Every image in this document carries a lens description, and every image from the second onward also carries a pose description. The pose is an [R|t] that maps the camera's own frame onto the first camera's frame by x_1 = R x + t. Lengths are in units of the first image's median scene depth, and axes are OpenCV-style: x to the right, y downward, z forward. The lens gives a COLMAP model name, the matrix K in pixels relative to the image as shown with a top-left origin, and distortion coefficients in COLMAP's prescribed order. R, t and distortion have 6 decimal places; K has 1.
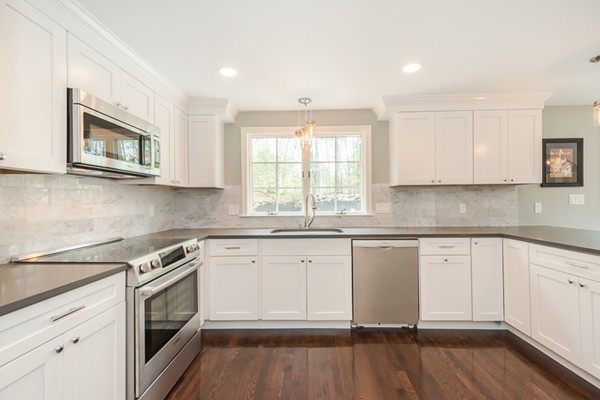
lens RADIAL K [[264.2, 0, 300.0], [0, 264.2, 200.0], [0, 0, 1]] dist [0.016994, -0.000331]
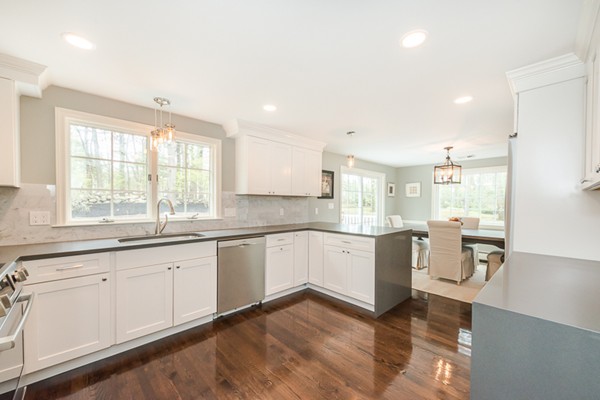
lens RADIAL K [[241.2, 0, 307.5], [0, 241.2, 207.9], [0, 0, 1]] dist [0.002233, -0.000008]
pose [[0.693239, -0.000242, 0.720708, -0.239306], [-0.016050, 0.999747, 0.015774, -0.013279], [-0.720529, -0.022502, 0.693059, 0.011968]]
